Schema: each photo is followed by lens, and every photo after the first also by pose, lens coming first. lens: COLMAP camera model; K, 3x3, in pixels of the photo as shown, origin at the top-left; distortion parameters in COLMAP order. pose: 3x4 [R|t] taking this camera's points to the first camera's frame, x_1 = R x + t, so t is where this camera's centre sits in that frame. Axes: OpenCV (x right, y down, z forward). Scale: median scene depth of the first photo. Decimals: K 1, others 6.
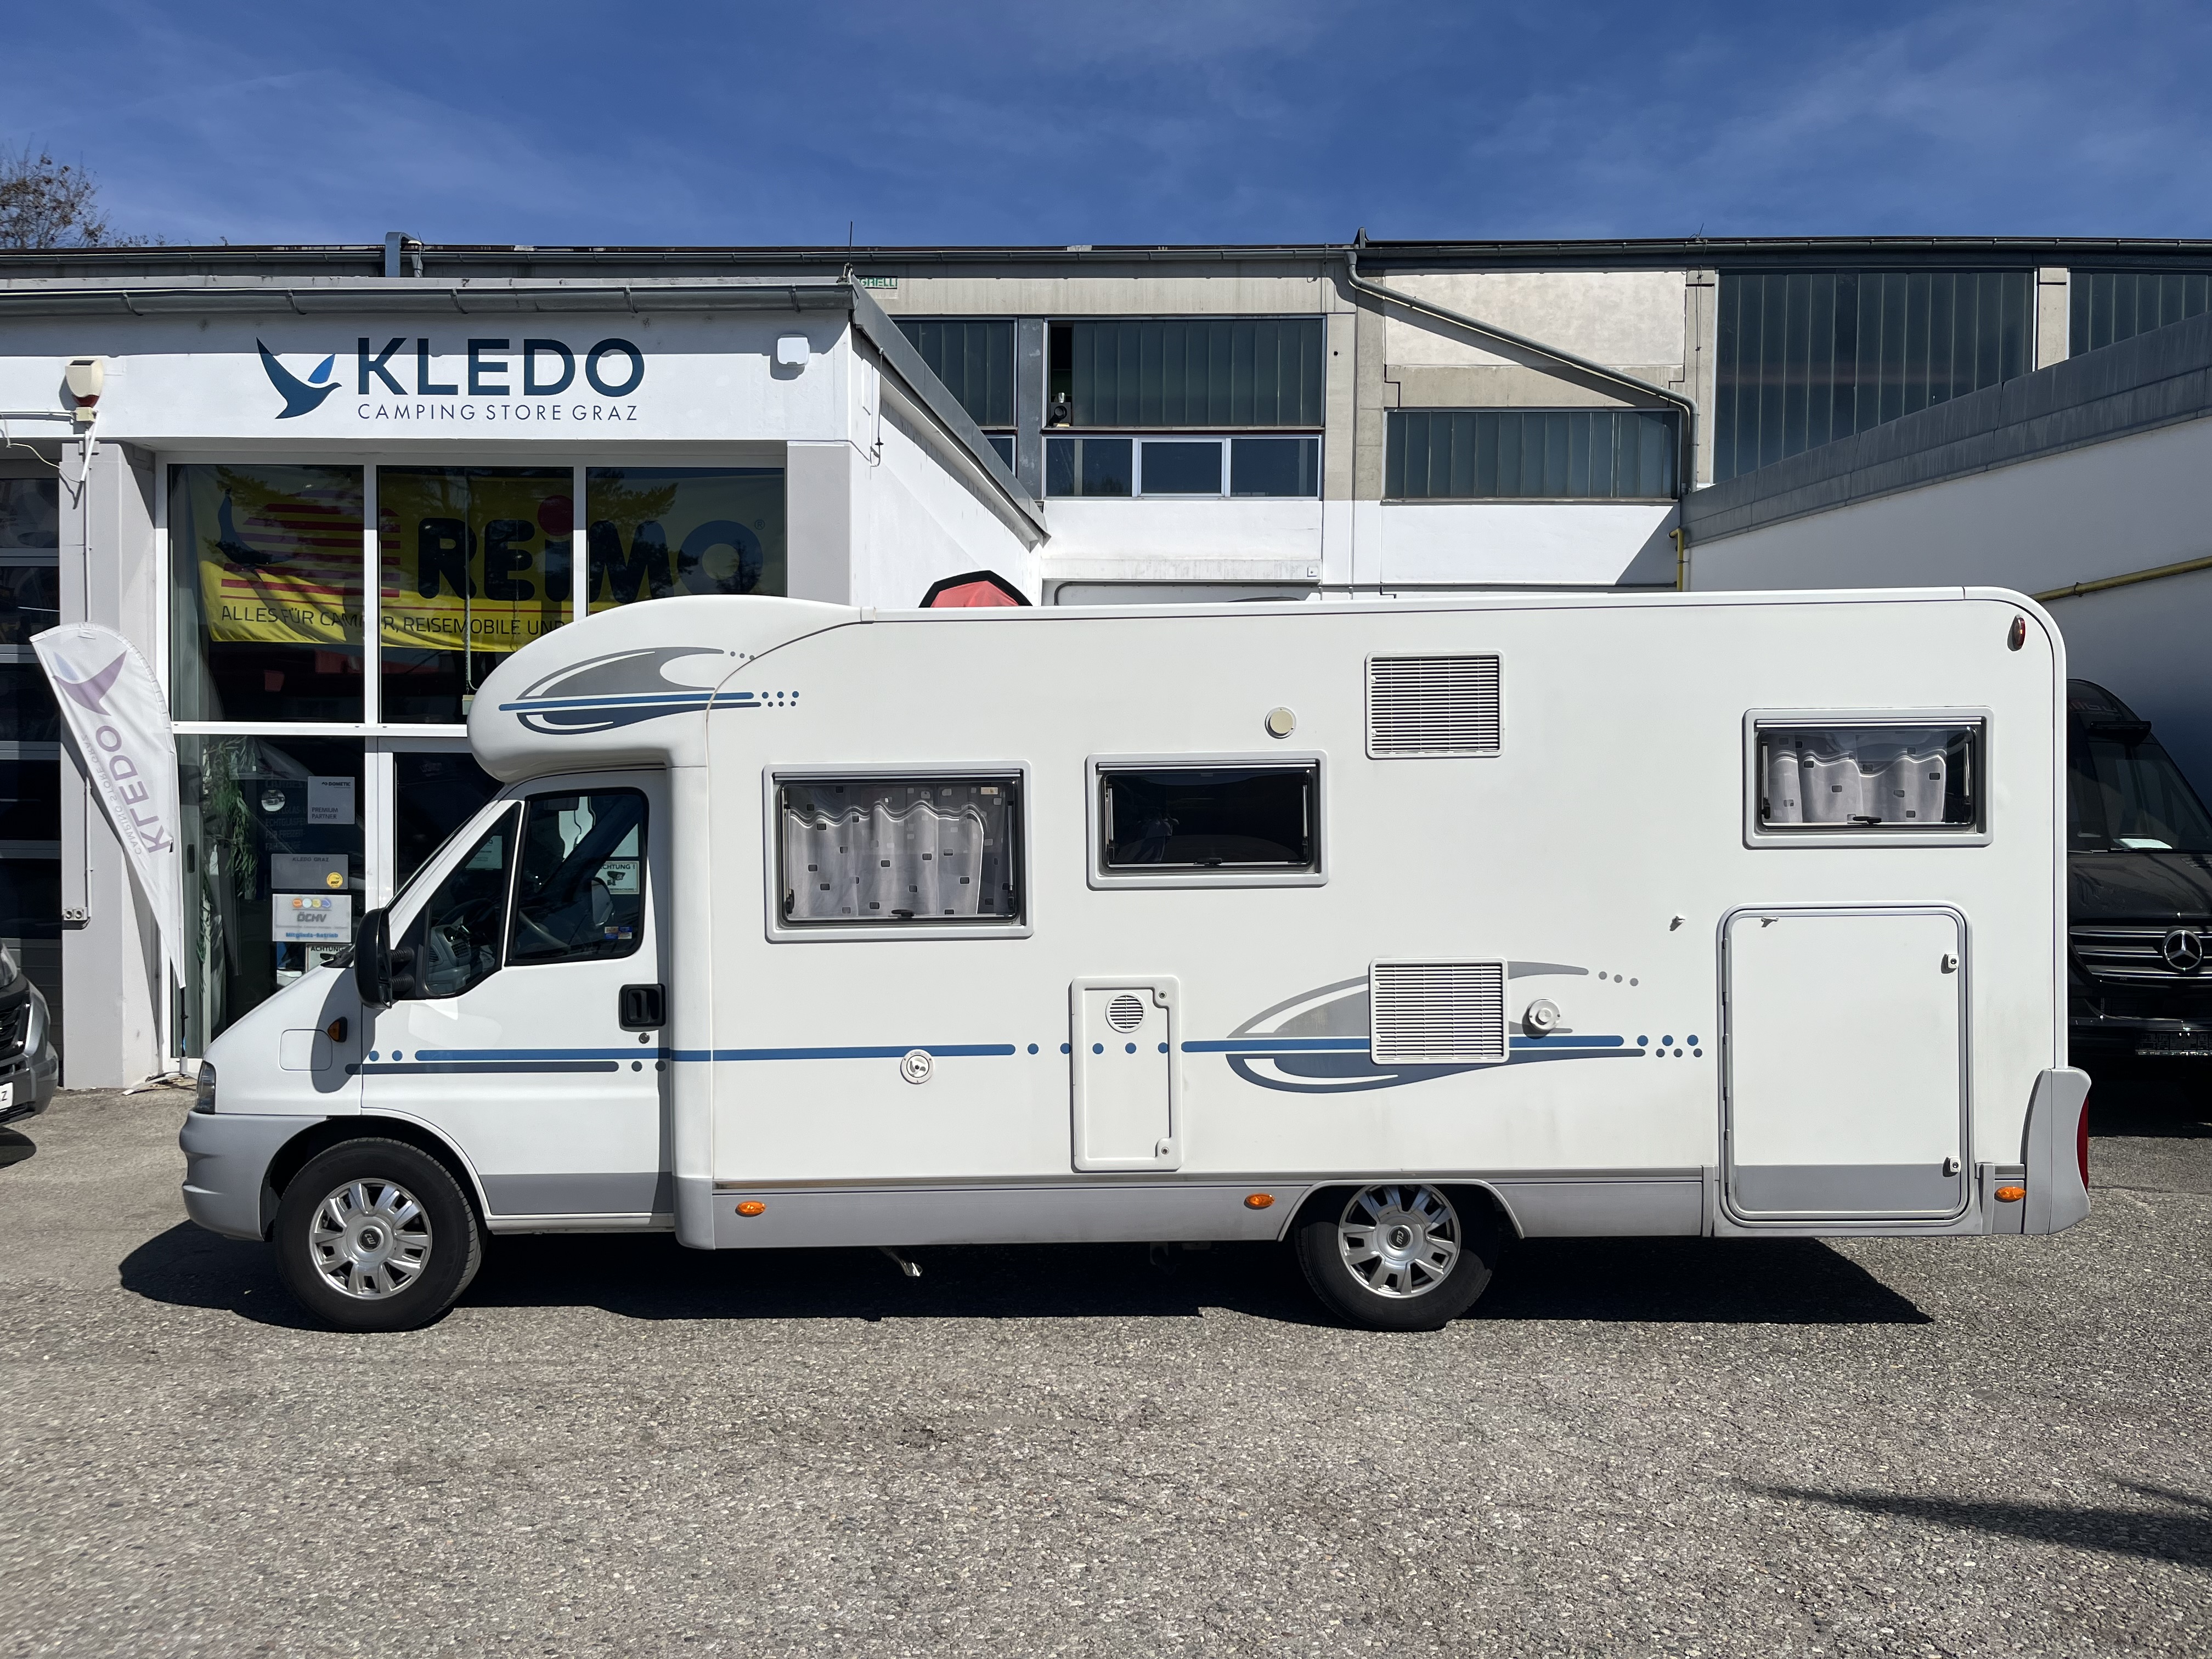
lens RADIAL K [[1657.6, 0, 1096.3], [0, 1657.6, 822.5], [0, 0, 1]] dist [0.031573, -0.005335]
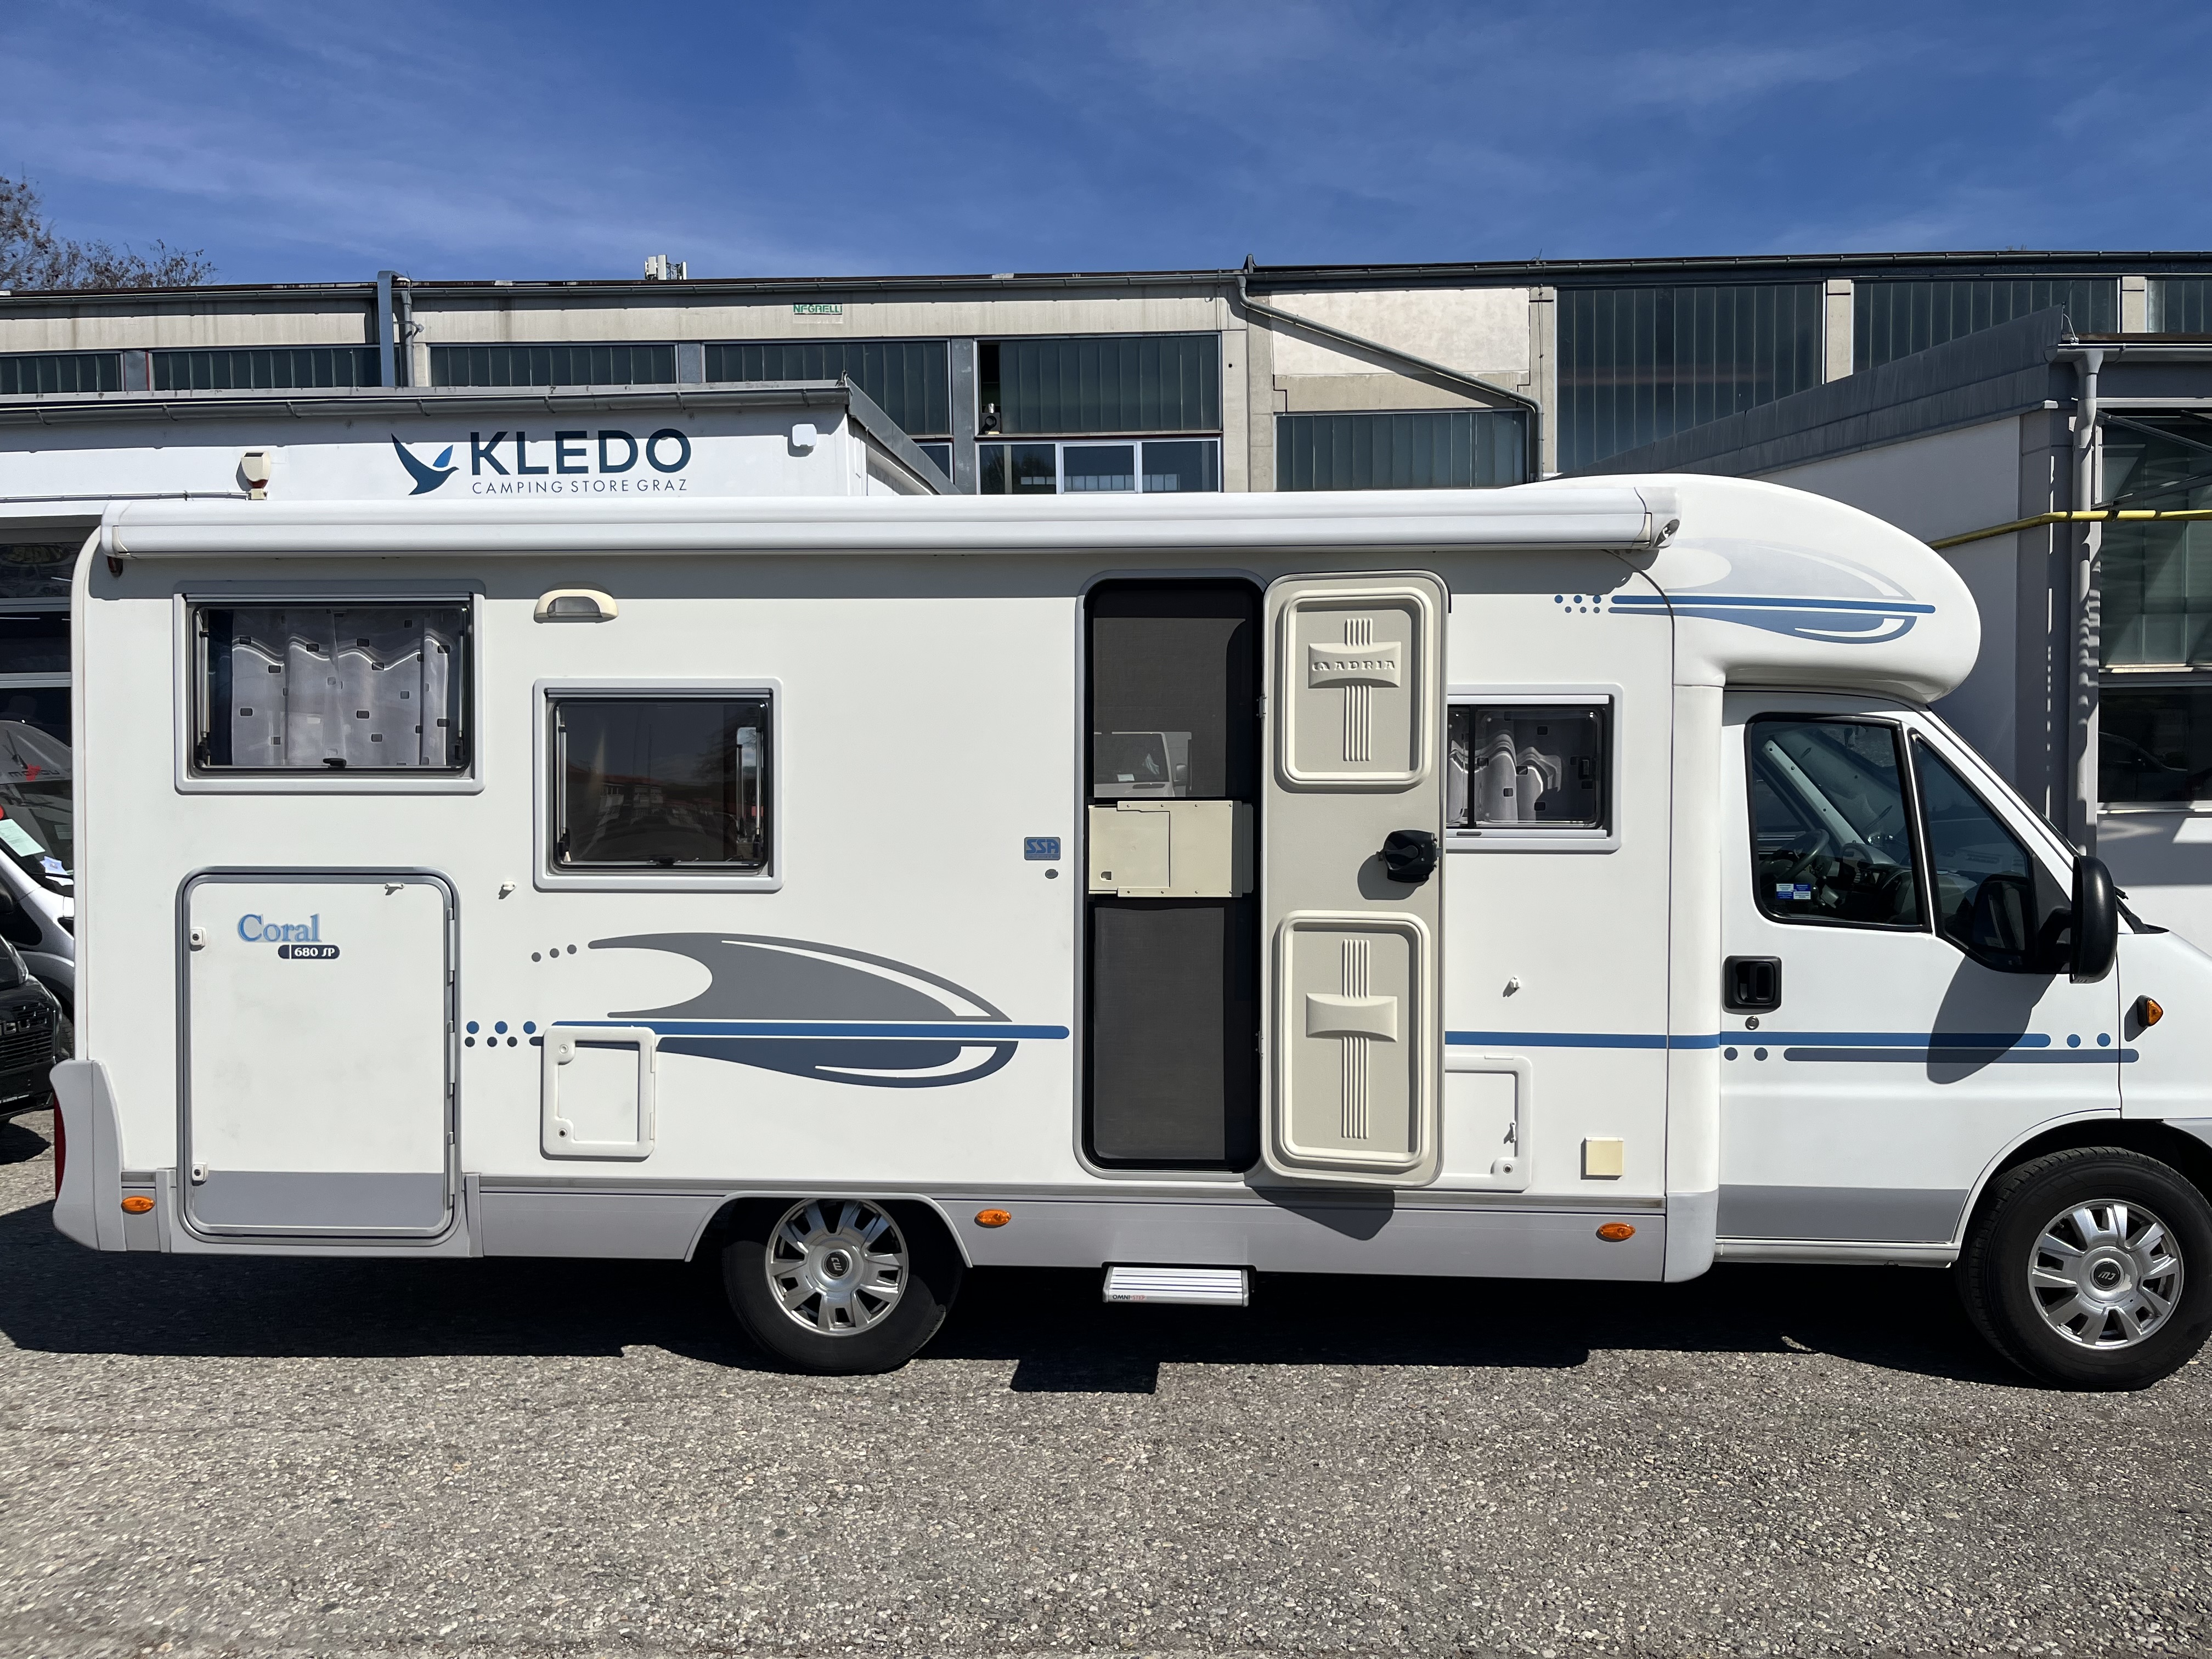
lens RADIAL K [[1654.0, 0, 1117.0], [0, 1654.0, 795.2], [0, 0, 1]] dist [0.046972, -0.068981]
pose [[0.998013, -0.032012, 0.054276, -0.005378], [0.031502, 0.999451, 0.010236, -0.000514], [-0.054574, -0.008506, 0.998474, -0.139170]]
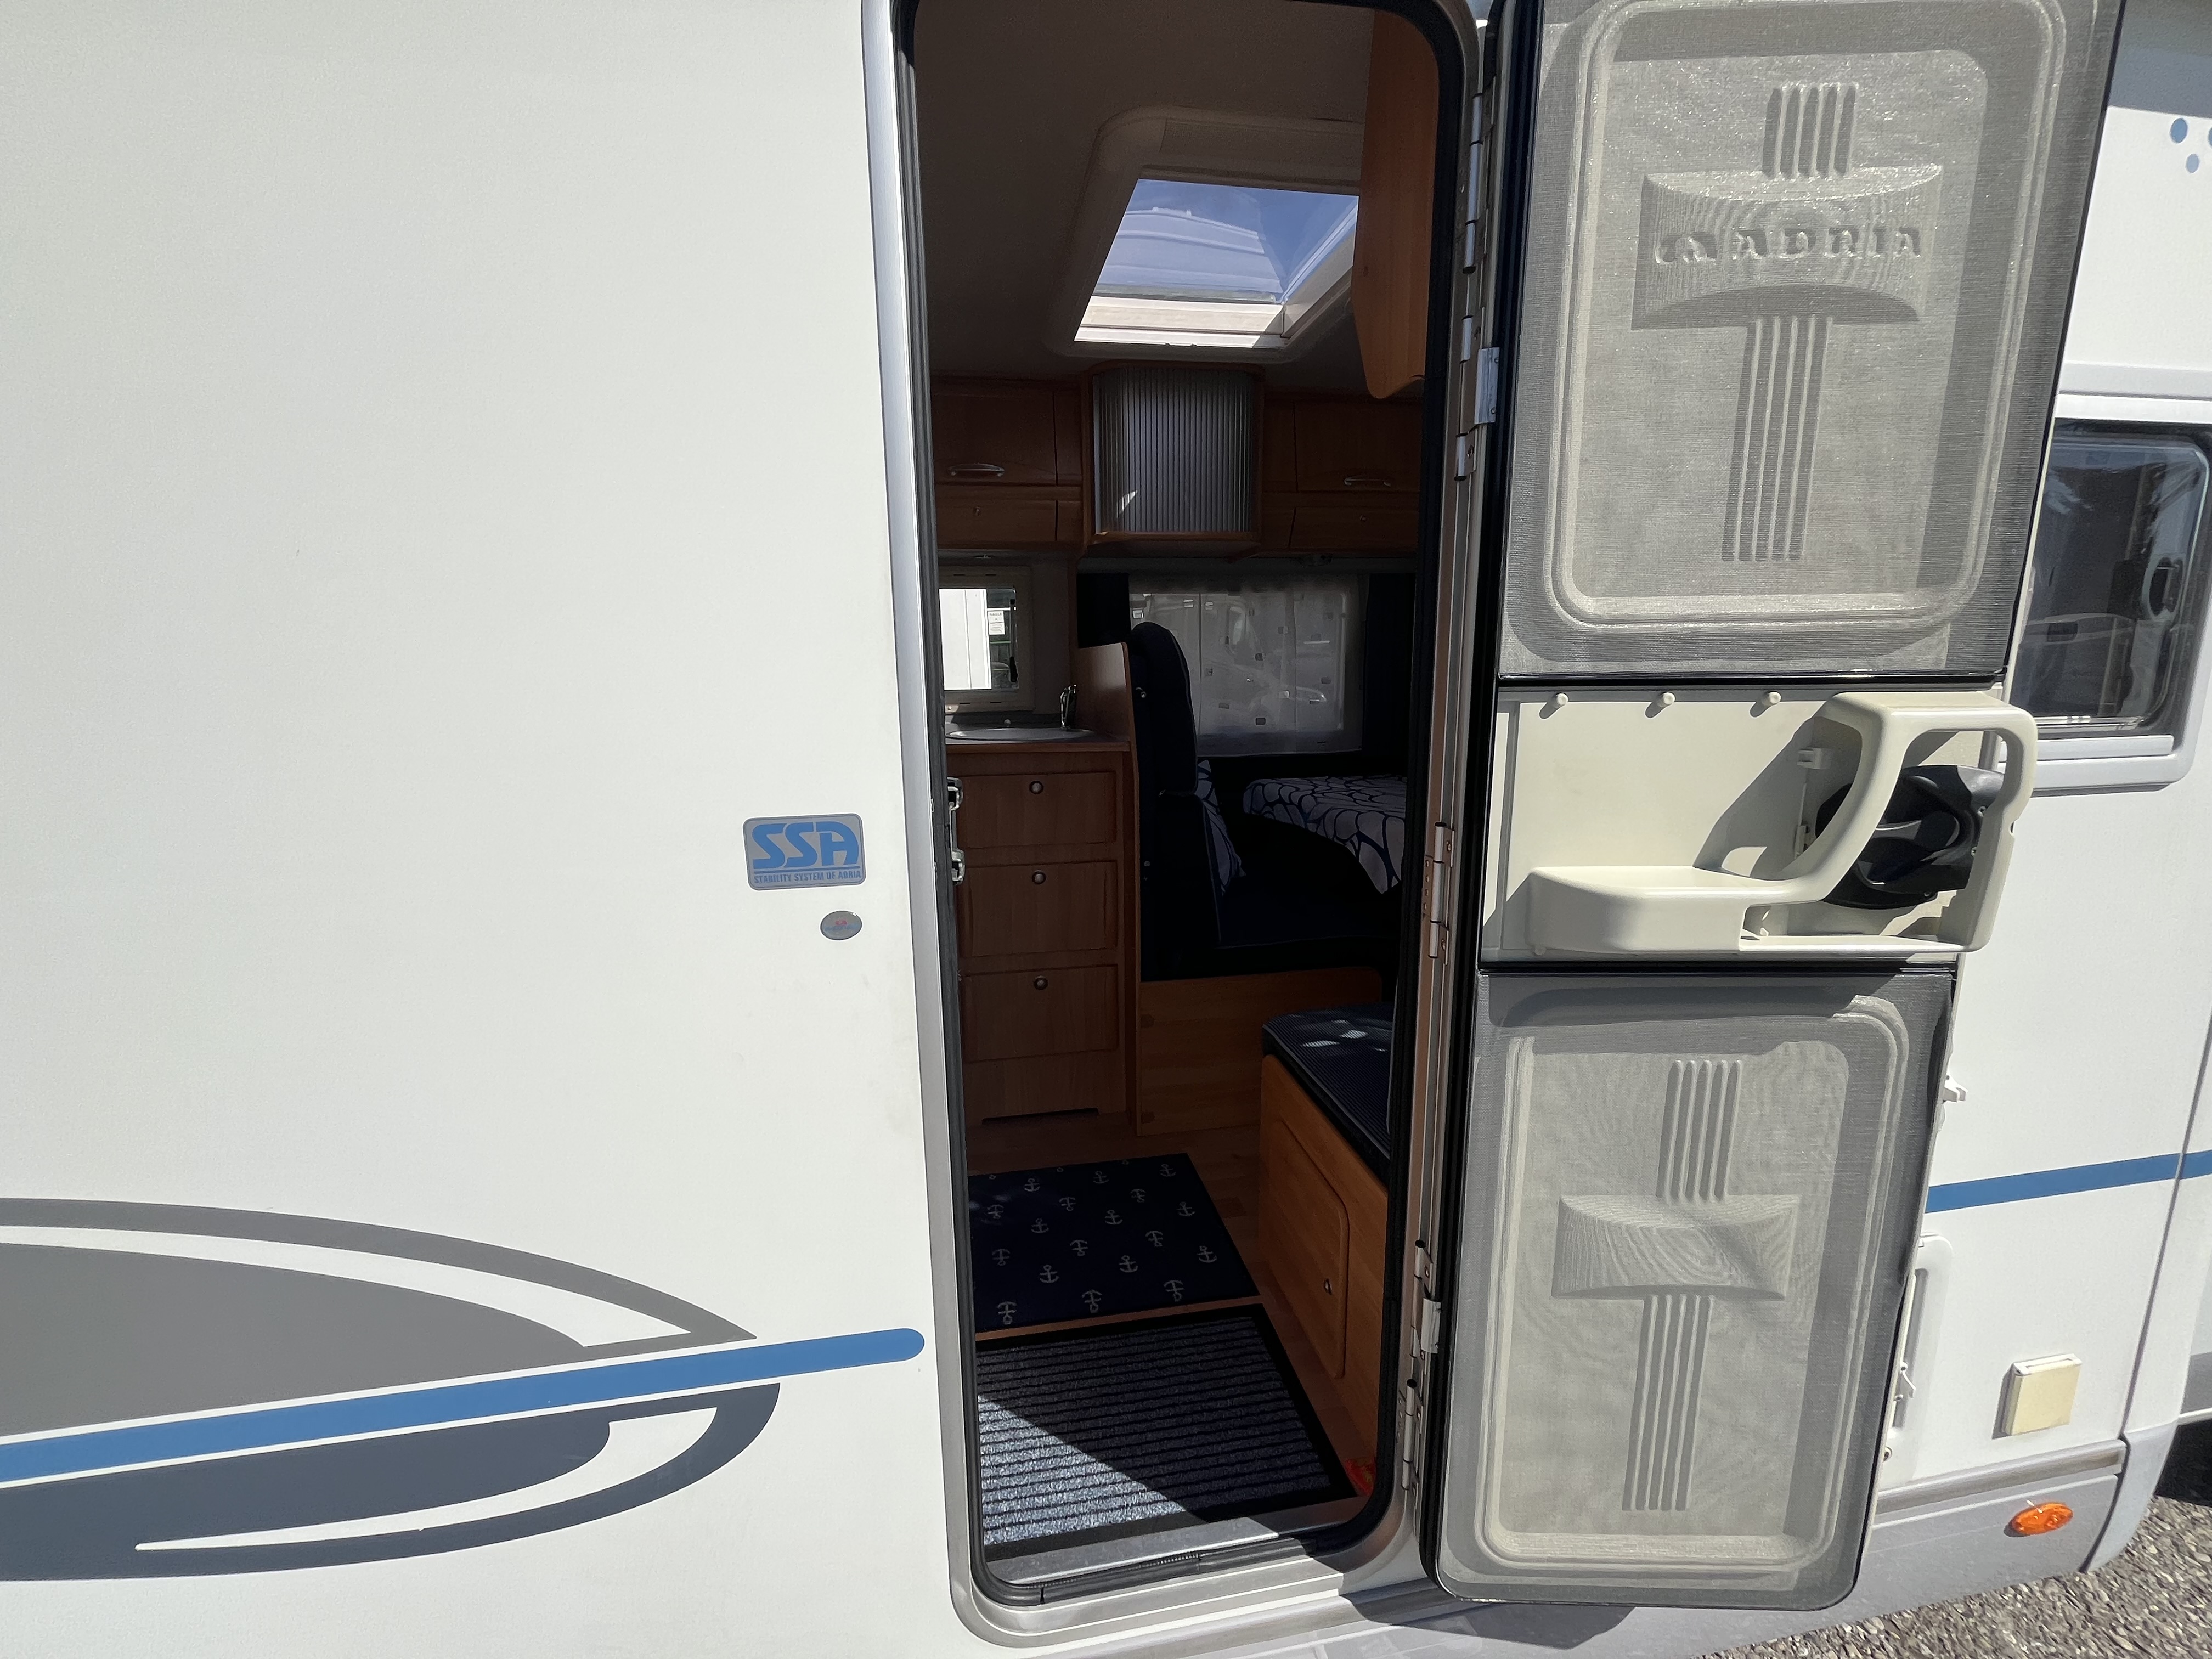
lens RADIAL K [[888.1, 0, 1106.0], [0, 888.1, 829.5], [0, 0, 1]] dist [-0.002186, -0.000225]
pose [[0.953274, -0.104153, 0.283585, 0.007893], [0.049376, 0.979784, 0.193871, 0.004754], [-0.298045, -0.170810, 0.939145, 0.570491]]
